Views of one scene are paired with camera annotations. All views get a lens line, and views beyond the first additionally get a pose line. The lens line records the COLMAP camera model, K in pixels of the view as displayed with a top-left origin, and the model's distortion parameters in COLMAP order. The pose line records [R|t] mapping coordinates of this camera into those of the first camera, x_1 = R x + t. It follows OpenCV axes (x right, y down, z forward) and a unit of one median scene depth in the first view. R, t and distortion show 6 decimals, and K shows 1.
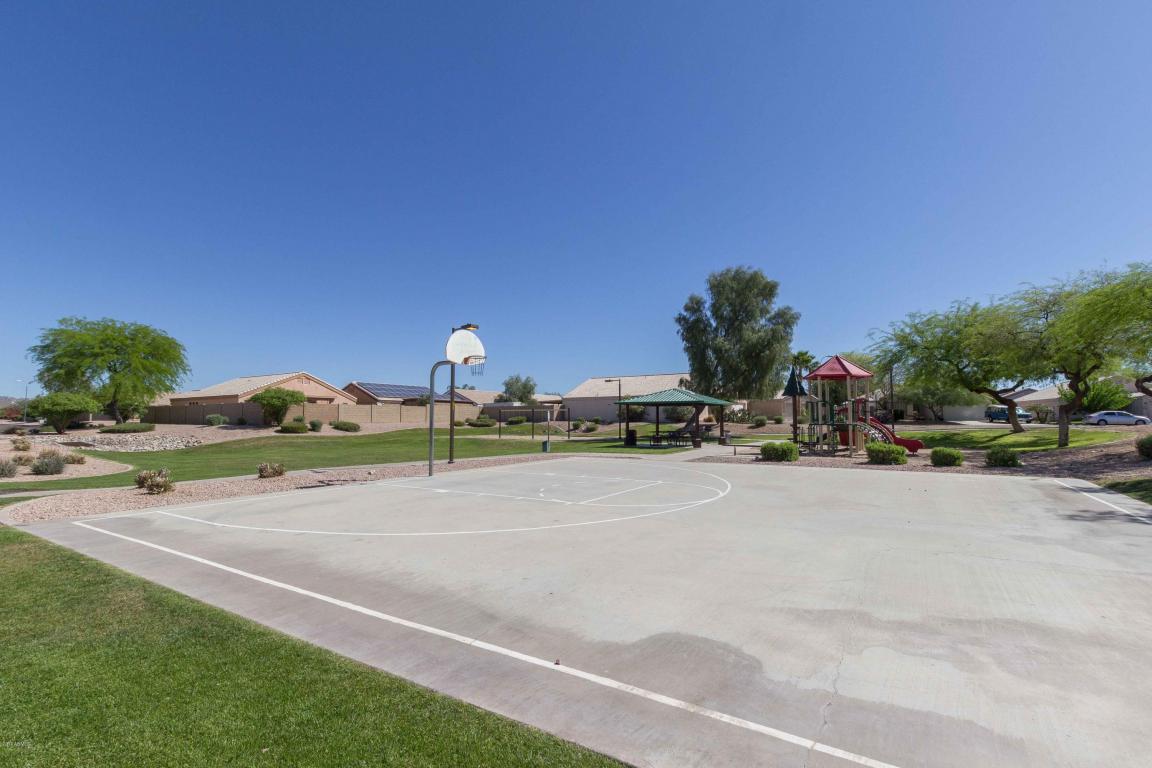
lens RADIAL K [[527.7, 0, 573.3], [0, 527.7, 378.9], [0, 0, 1]] dist [0.001556, 0.000021]
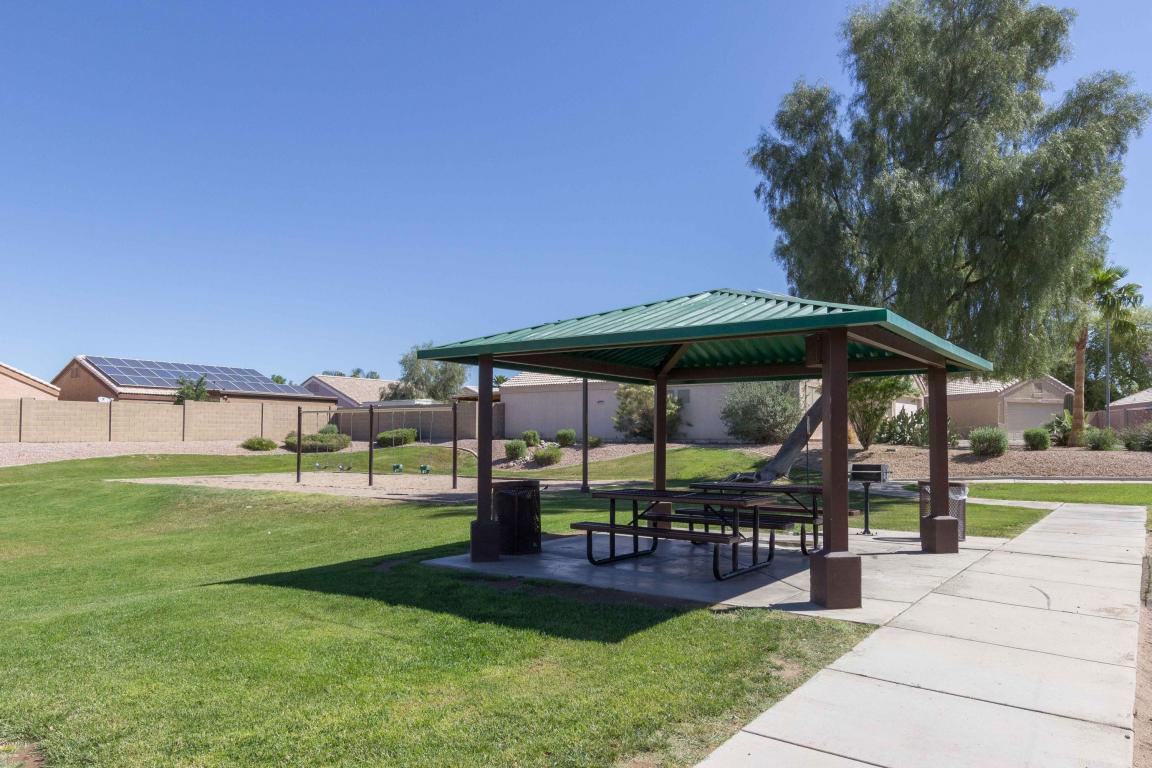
lens RADIAL K [[796.2, 0, 577.6], [0, 796.2, 390.2], [0, 0, 1]] dist [-0.000661, 0.000983]
pose [[0.998989, 0.000661, -0.044961, 0.091318], [0.000185, 0.999823, 0.018812, 0.032039], [0.044966, -0.018801, 0.998812, 0.412393]]
